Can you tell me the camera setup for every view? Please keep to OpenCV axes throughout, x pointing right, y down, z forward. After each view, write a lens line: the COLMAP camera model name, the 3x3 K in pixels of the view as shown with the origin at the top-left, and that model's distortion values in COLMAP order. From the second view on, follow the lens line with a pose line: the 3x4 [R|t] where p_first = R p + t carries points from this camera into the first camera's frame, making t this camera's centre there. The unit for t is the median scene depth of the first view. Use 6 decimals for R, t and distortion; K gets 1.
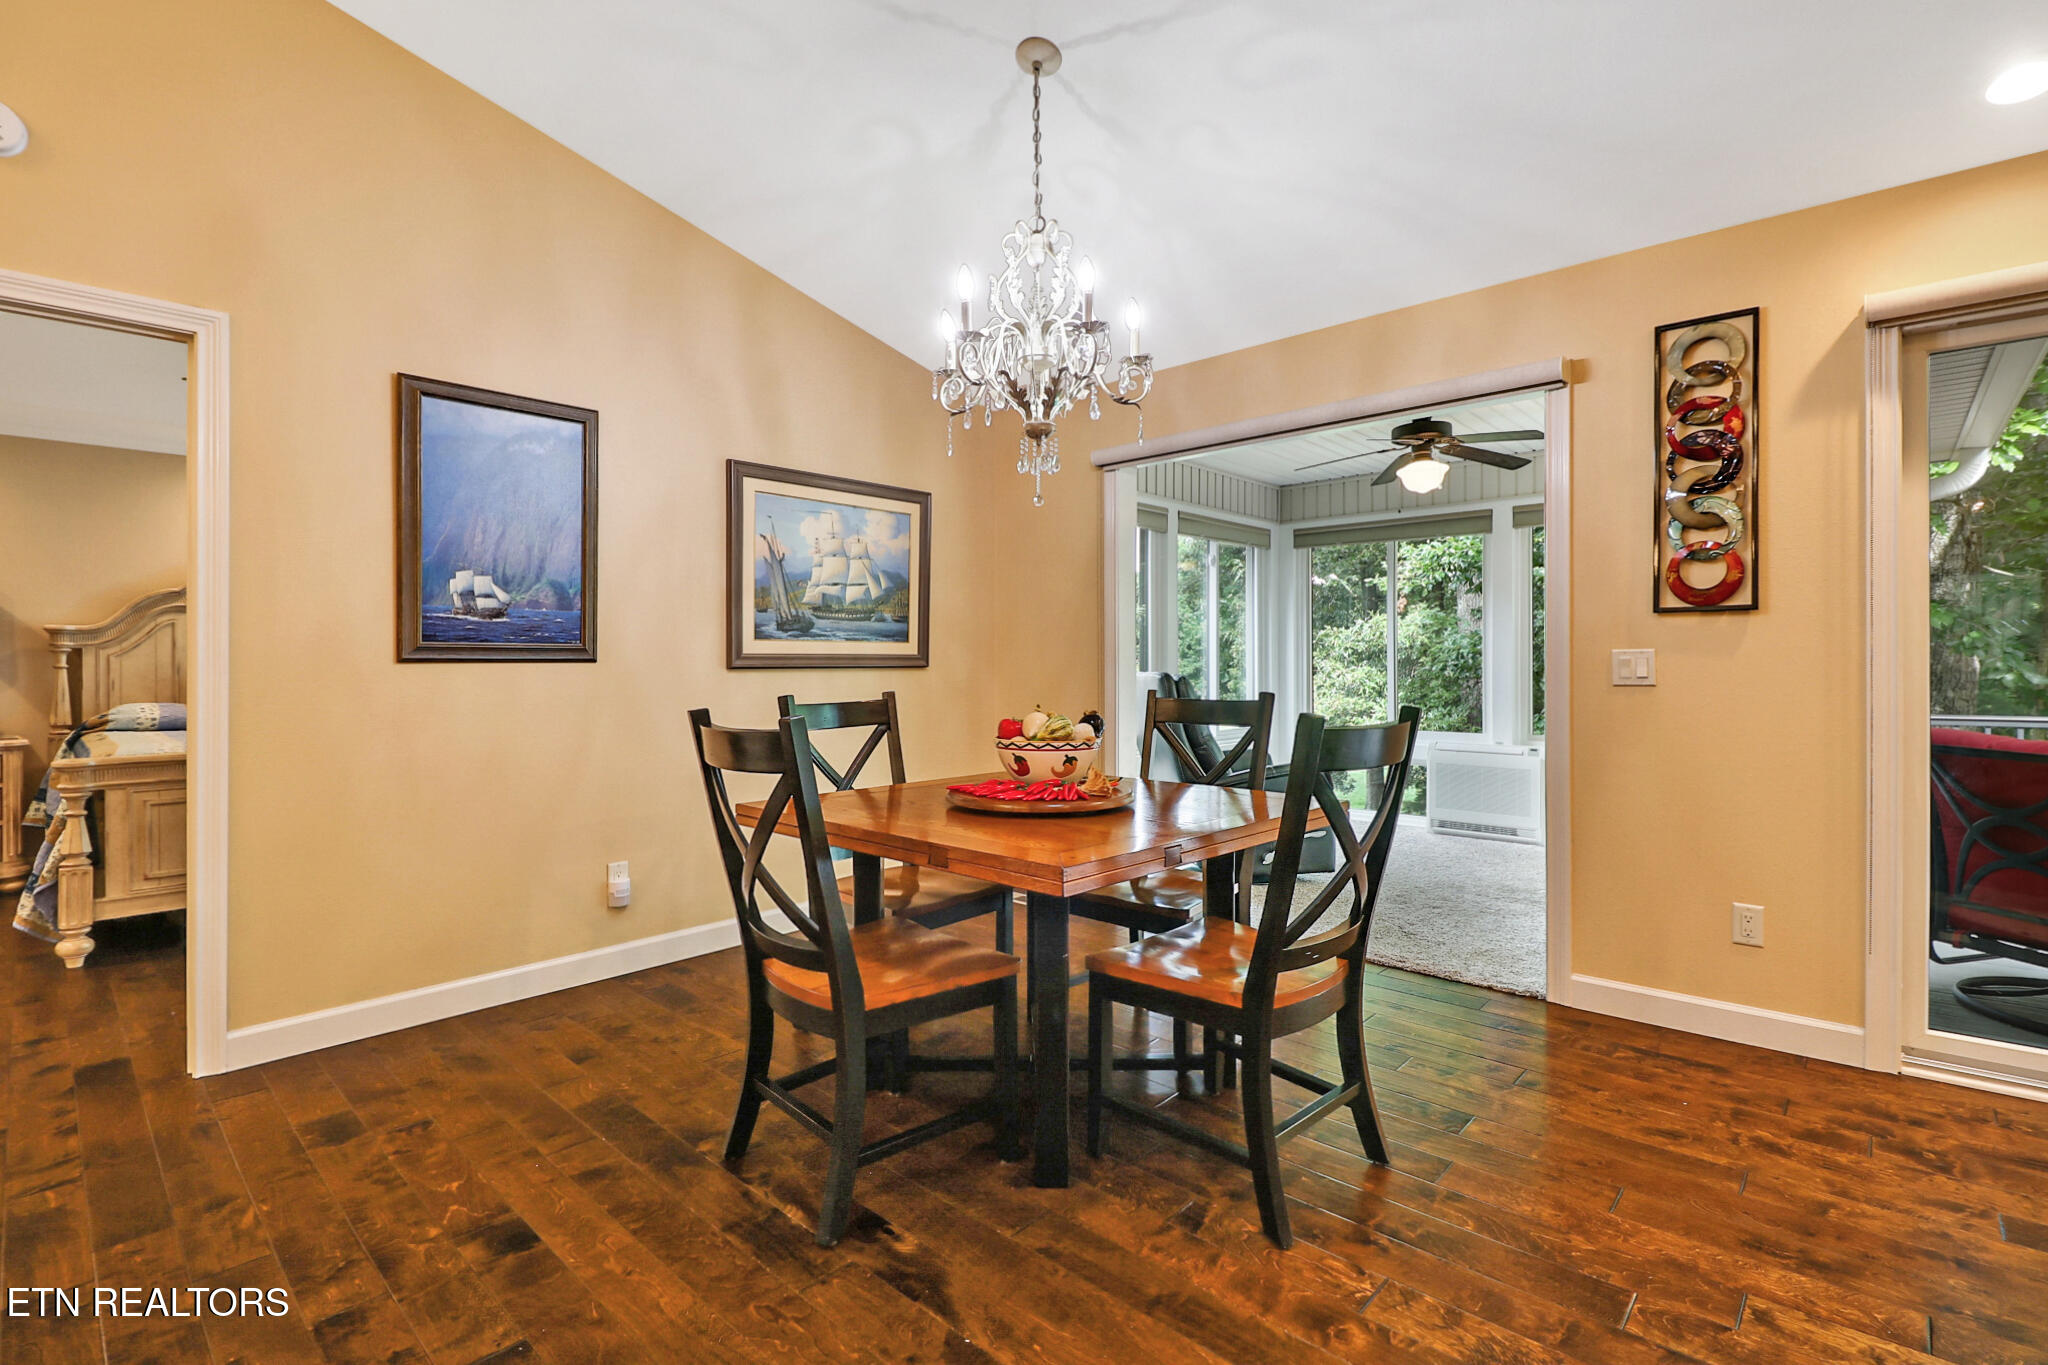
lens RADIAL K [[939.0, 0, 1007.4], [0, 939.0, 655.1], [0, 0, 1]] dist [-0.000168, -0.011187]
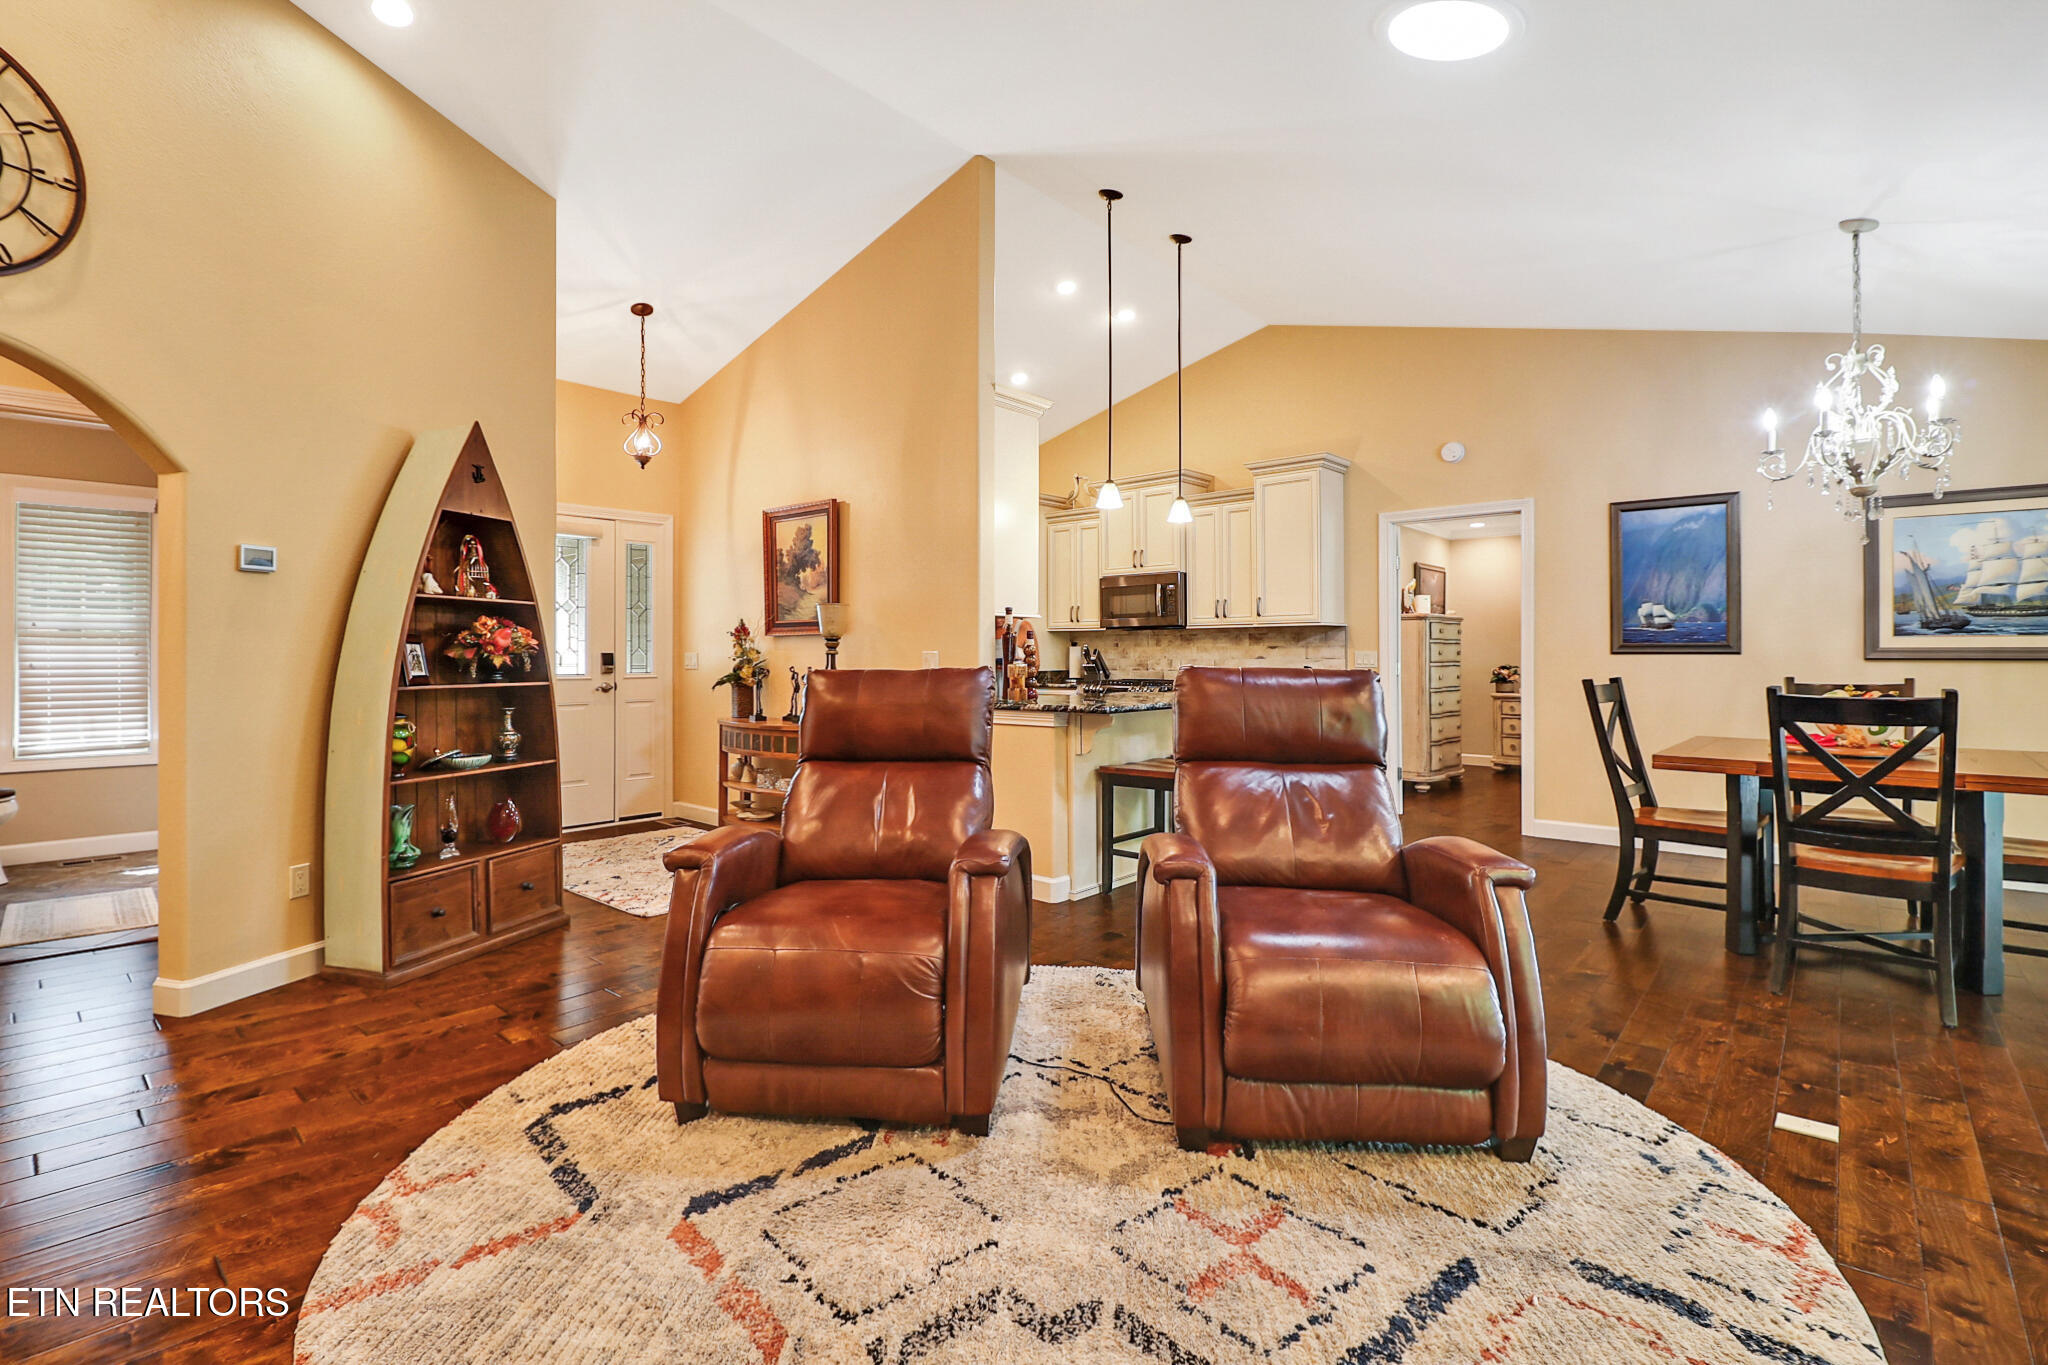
lens RADIAL K [[939.0, 0, 1011.1], [0, 939.0, 657.9], [0, 0, 1]] dist [-0.000168, -0.011187]
pose [[0.029995, 0.009703, -0.999503, 1.096383], [0.007493, 0.999923, 0.009932, -0.010564], [0.999522, -0.007787, 0.029920, -0.256045]]
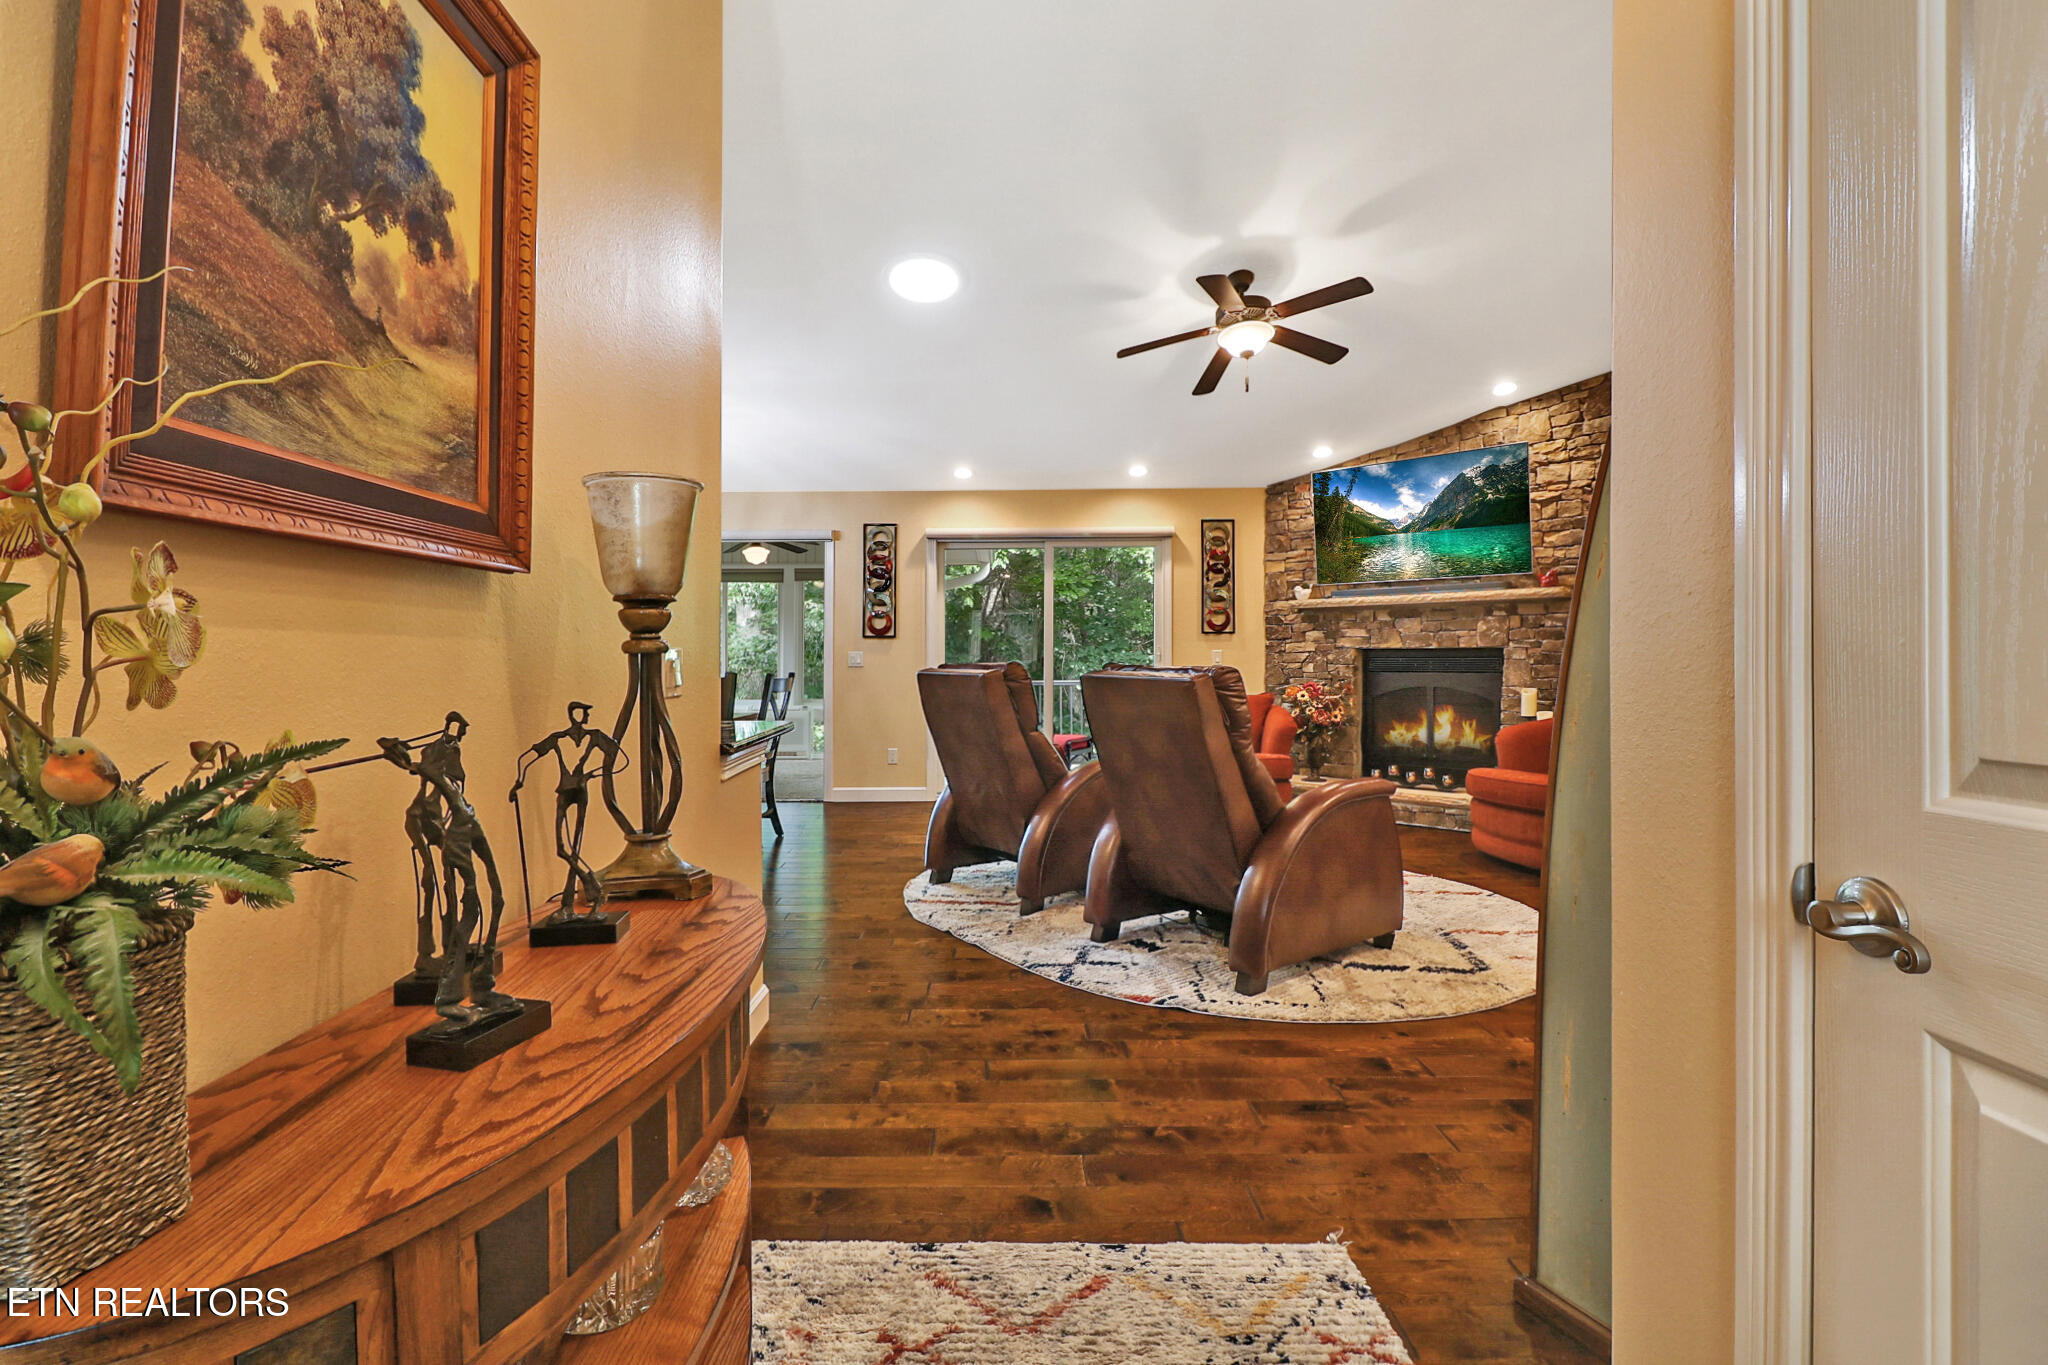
lens RADIAL K [[939.0, 0, 995.6], [0, 939.0, 677.6], [0, 0, 1]] dist [-0.000168, -0.011187]
pose [[0.734221, -0.013389, 0.678778, -0.671584], [-0.005544, 0.999654, 0.025716, -0.004212], [-0.678888, -0.022644, 0.733893, -0.966560]]
